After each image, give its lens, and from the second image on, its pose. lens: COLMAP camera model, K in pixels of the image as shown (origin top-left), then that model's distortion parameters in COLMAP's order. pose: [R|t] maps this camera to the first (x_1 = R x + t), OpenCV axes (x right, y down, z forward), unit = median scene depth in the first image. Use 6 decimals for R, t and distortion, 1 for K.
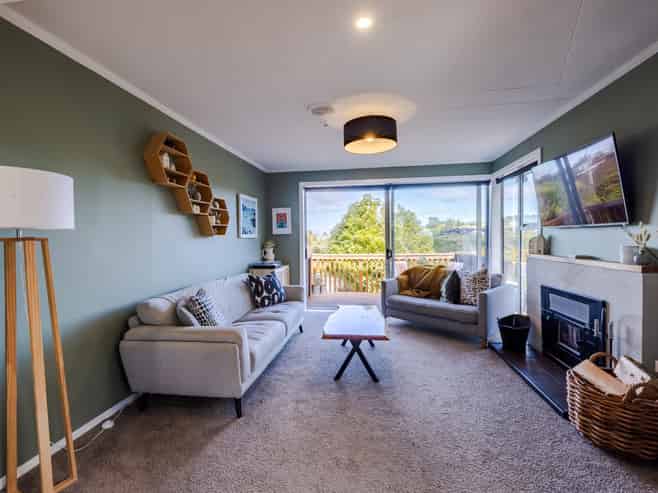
lens RADIAL K [[315.9, 0, 329.1], [0, 315.9, 241.1], [0, 0, 1]] dist [0.001219, 0.000054]
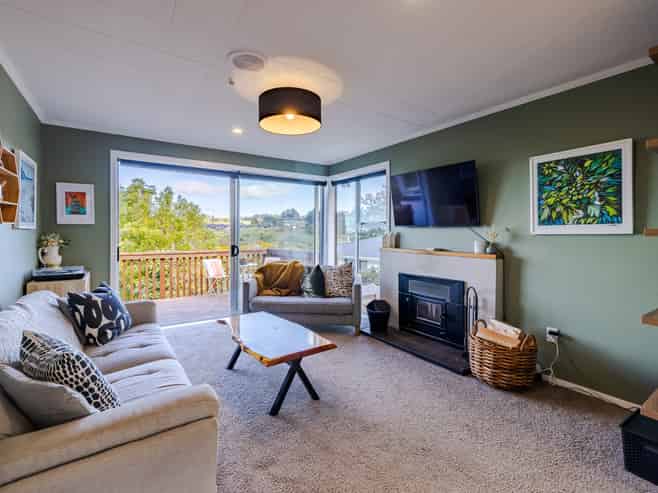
lens RADIAL K [[313.0, 0, 329.9], [0, 313.0, 234.0], [0, 0, 1]] dist [-0.000482, 0.000100]
pose [[0.727166, 0.012741, 0.686343, -0.303854], [-0.007334, 0.999915, -0.010792, 0.001613], [-0.686422, 0.002814, 0.727198, 0.256536]]
